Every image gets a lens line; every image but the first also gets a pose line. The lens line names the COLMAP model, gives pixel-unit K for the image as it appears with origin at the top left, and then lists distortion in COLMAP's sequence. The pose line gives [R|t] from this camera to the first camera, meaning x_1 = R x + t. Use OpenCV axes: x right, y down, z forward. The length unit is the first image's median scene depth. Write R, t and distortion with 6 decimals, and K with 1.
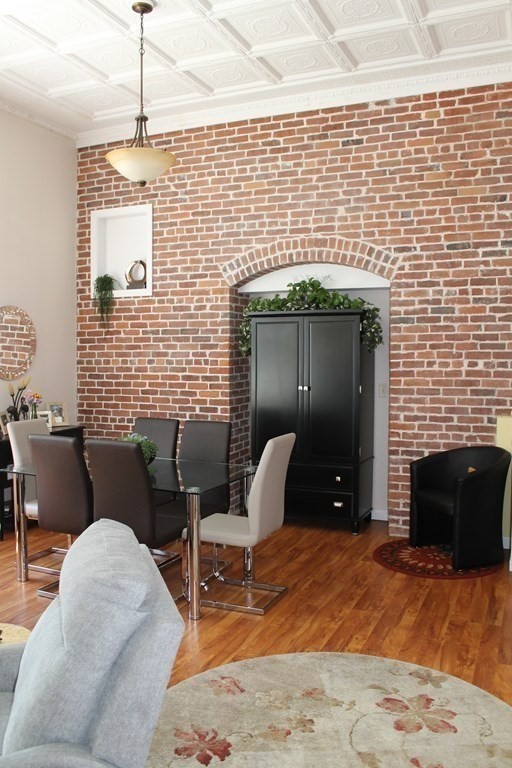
lens RADIAL K [[650.0, 0, 253.6], [0, 650.0, 380.9], [0, 0, 1]] dist [-0.165425, 0.149554]
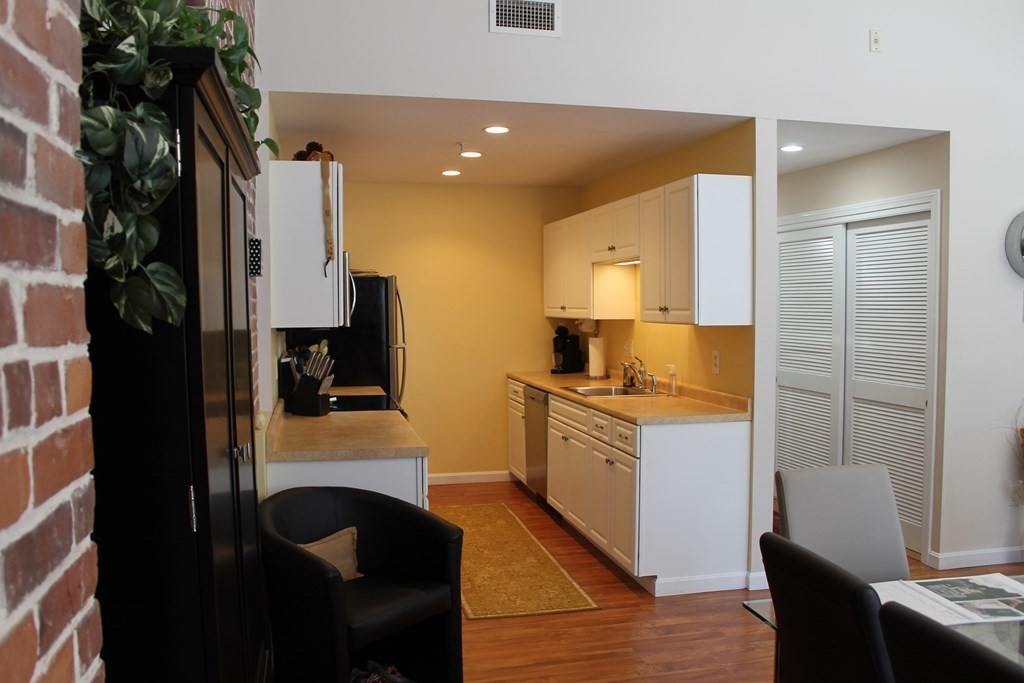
lens RADIAL K [[866.6, 0, 506.5], [0, 866.6, 342.4], [0, 0, 1]] dist [-0.165425, 0.149554]
pose [[-0.584843, -0.034034, 0.810433, -0.240007], [0.042427, 0.996468, 0.072464, -0.049425], [-0.810037, 0.076764, -0.581333, 1.133266]]
